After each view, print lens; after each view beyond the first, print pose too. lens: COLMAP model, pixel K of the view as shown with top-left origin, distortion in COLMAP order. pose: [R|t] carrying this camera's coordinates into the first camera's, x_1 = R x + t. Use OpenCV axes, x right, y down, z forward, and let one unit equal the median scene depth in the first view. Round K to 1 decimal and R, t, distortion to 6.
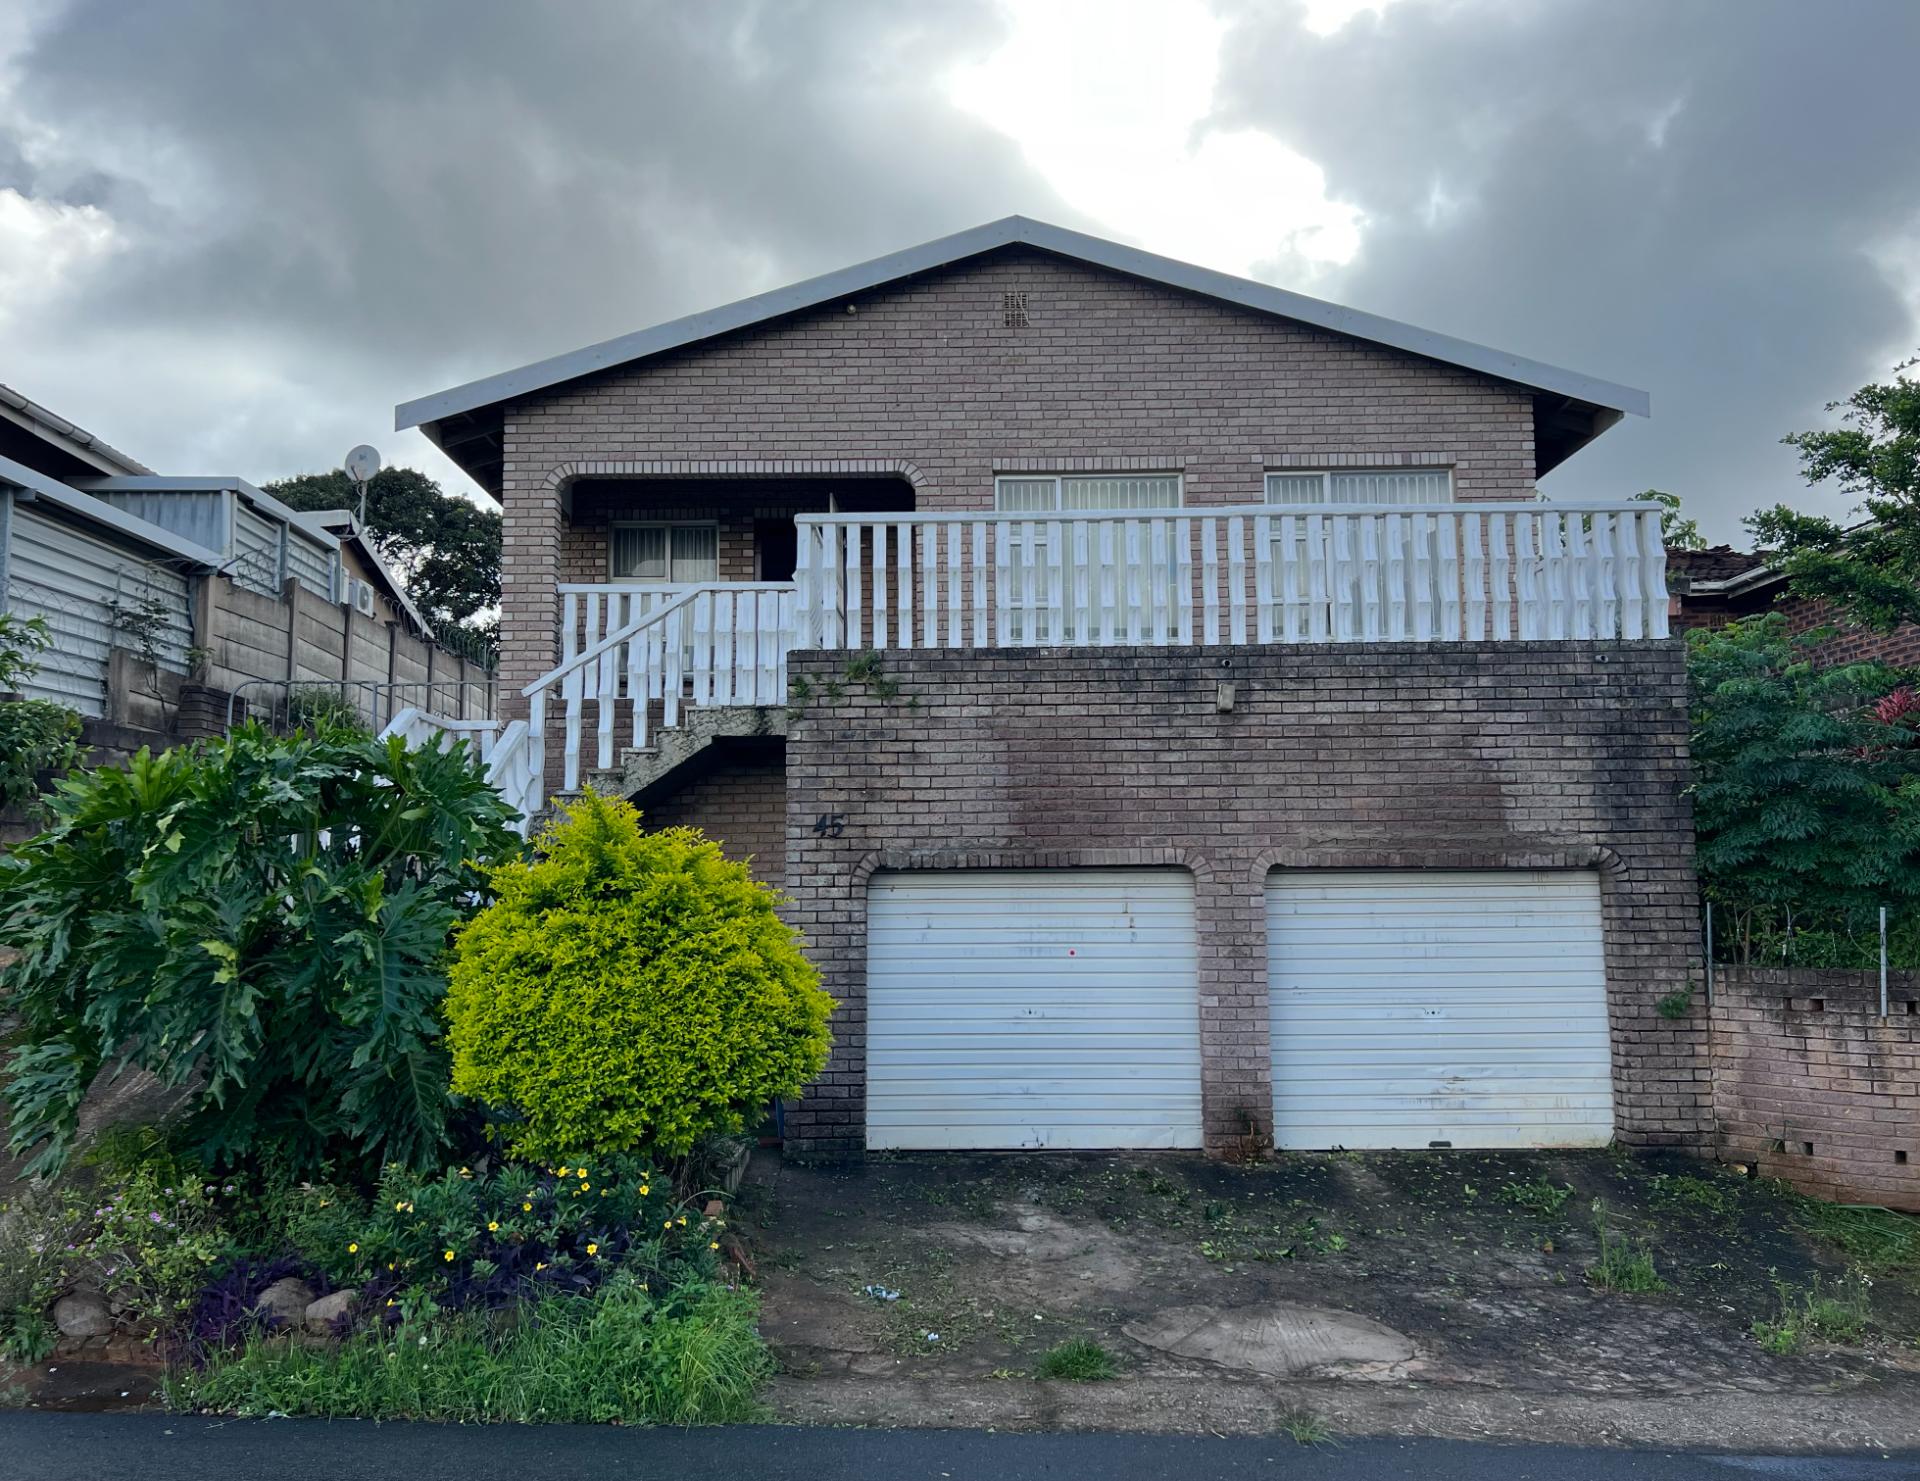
lens RADIAL K [[1487.8, 0, 941.7], [0, 1487.8, 751.2], [0, 0, 1]] dist [0.053281, -0.058656]
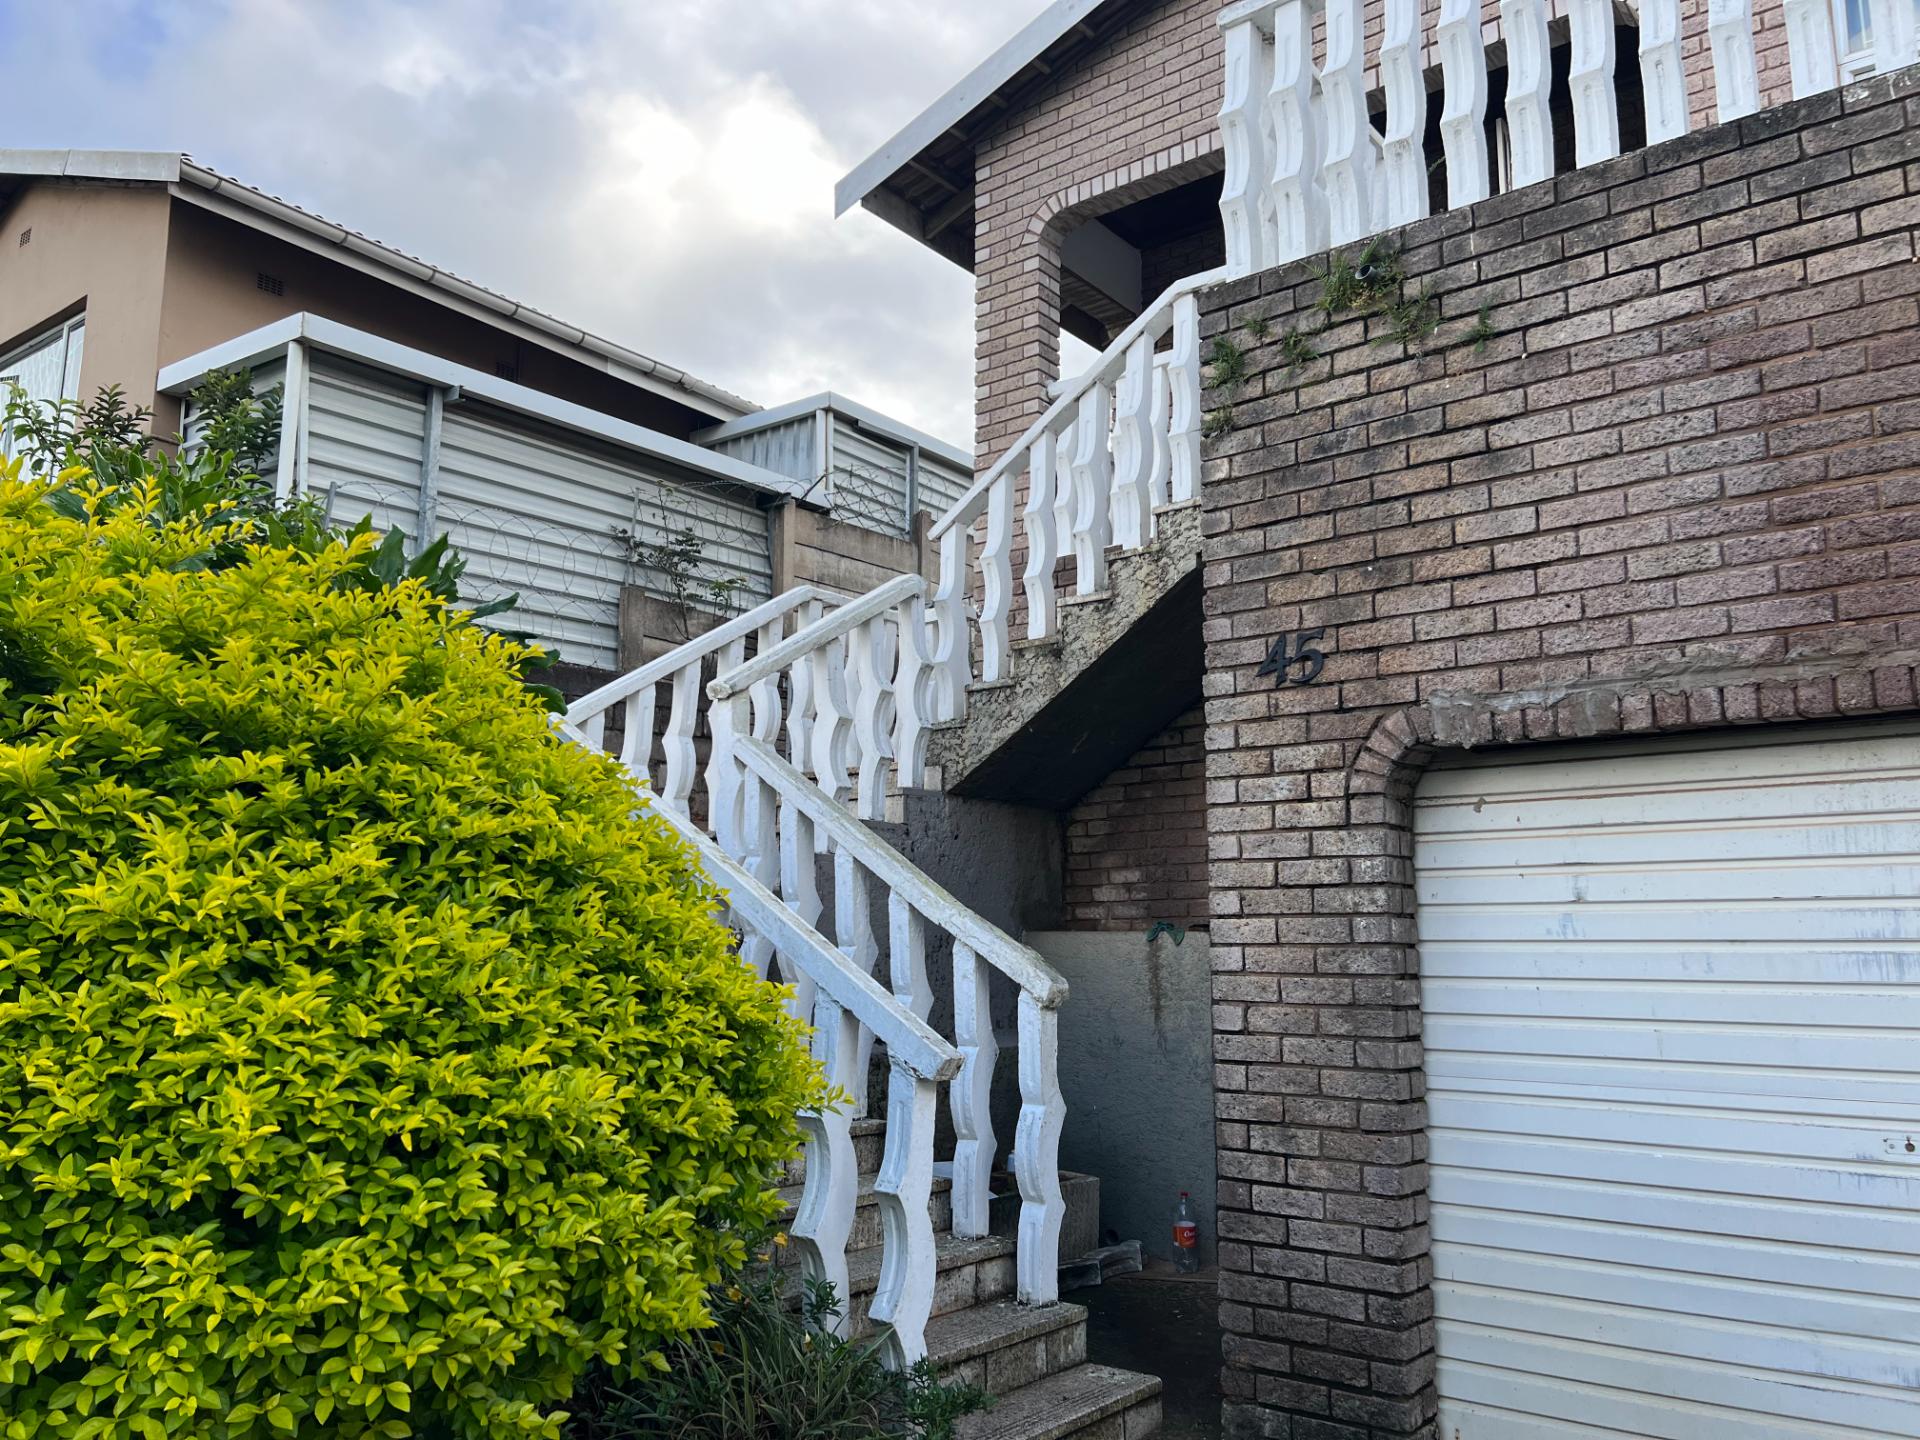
lens RADIAL K [[1445.6, 0, 965.2], [0, 1445.6, 728.6], [0, 0, 1]] dist [0.062497, -0.069134]
pose [[0.789582, -0.083622, -0.607921, 0.100542], [0.055772, 0.996351, -0.064614, 0.091334], [0.611105, 0.017113, 0.791364, 0.608408]]
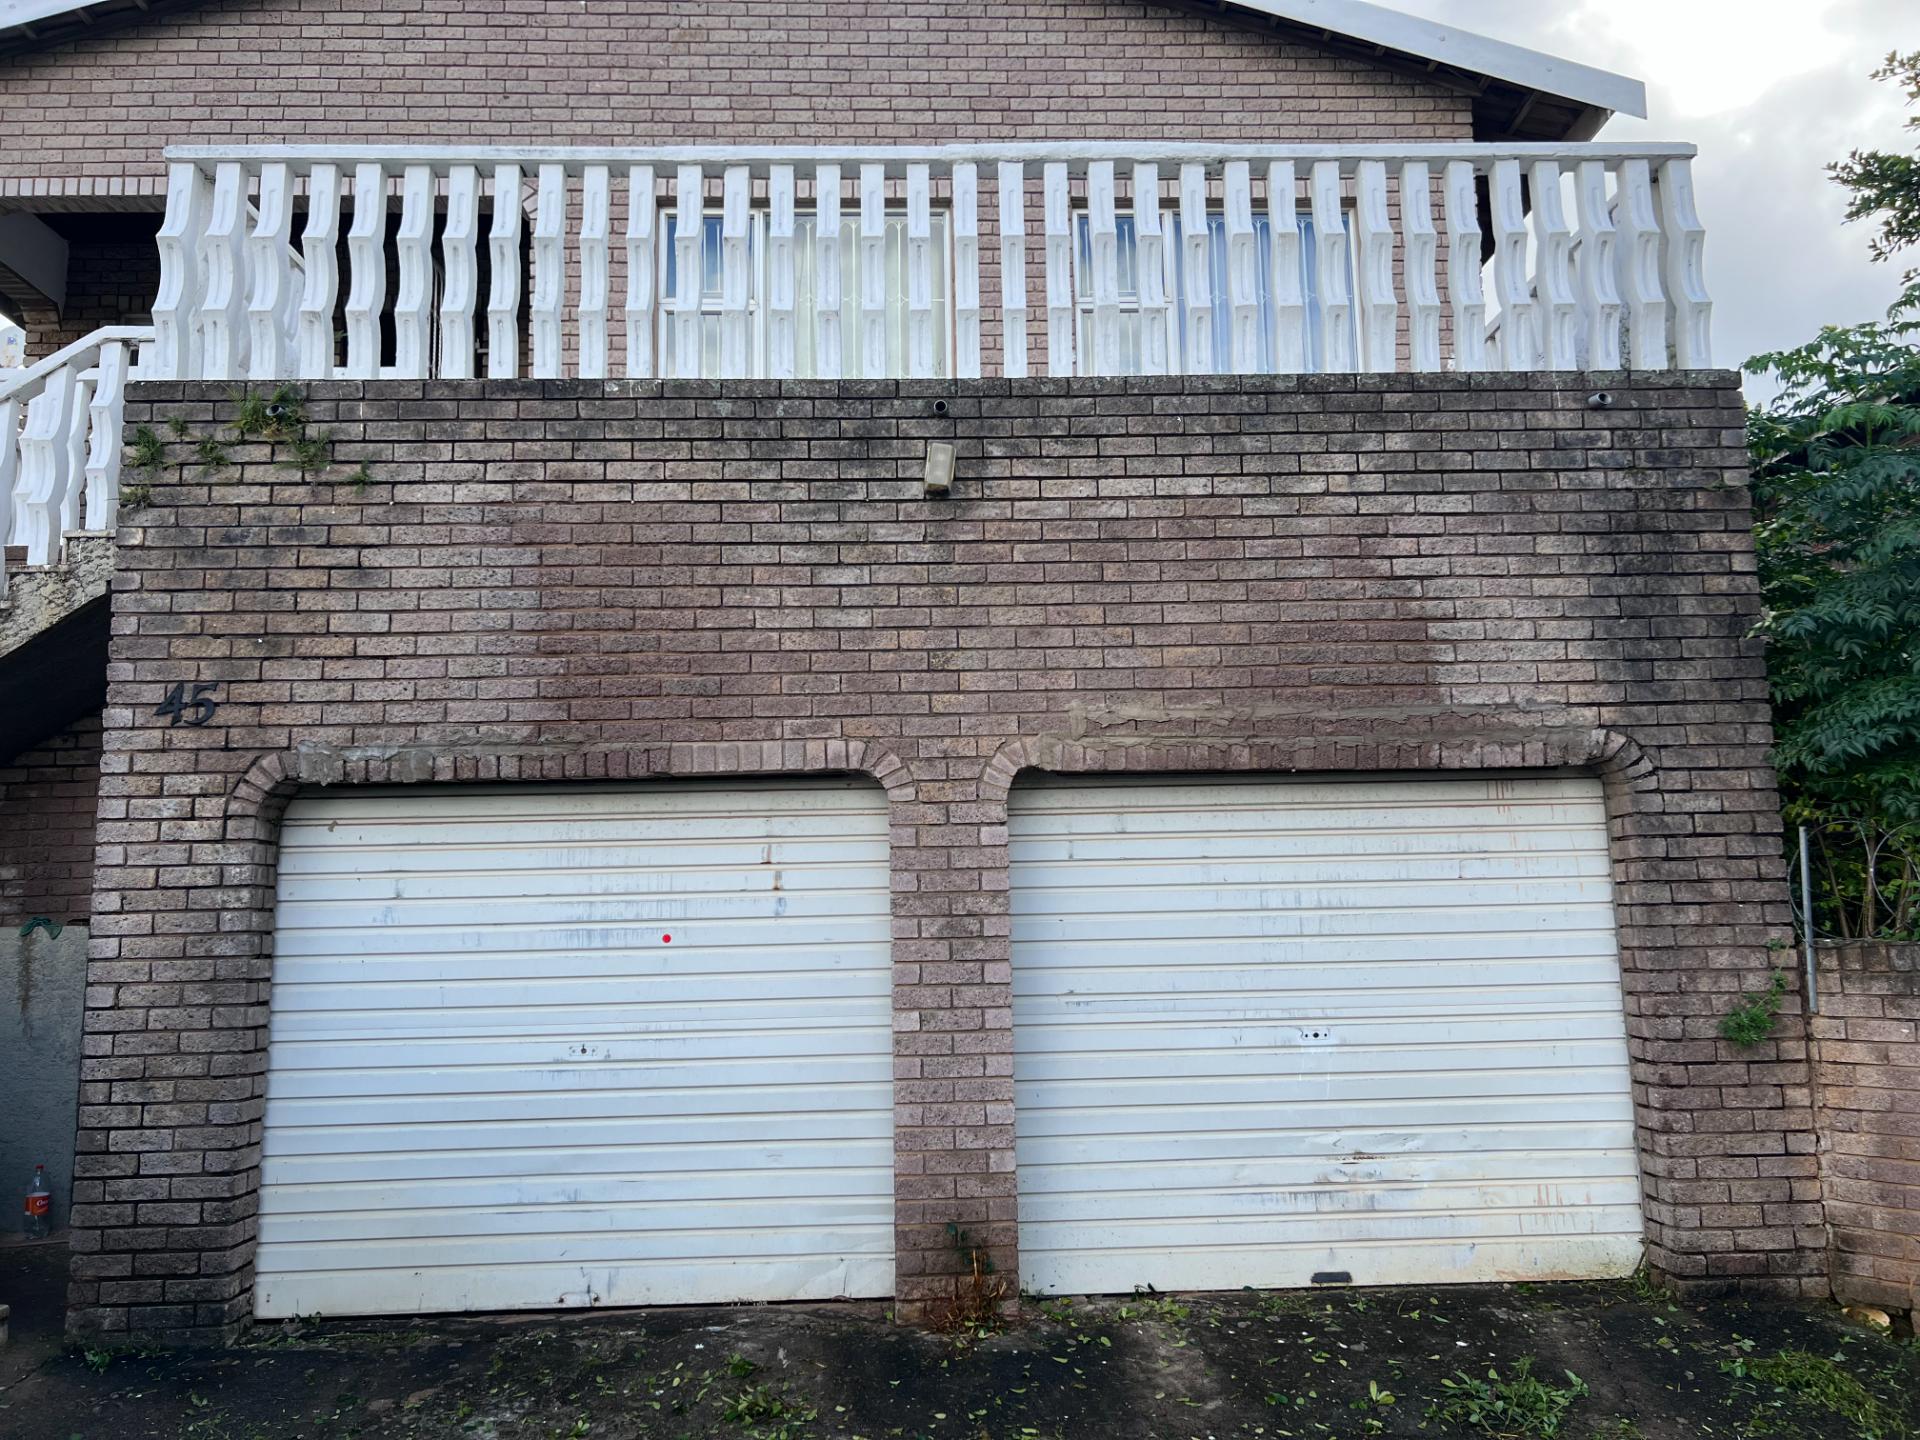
lens RADIAL K [[1445.6, 0, 974.0], [0, 1445.6, 725.4], [0, 0, 1]] dist [0.062497, -0.069134]
pose [[0.998969, -0.006681, 0.044914, 0.178559], [0.008195, 0.999402, -0.033605, 0.077219], [-0.044662, 0.033939, 0.998425, 0.464534]]
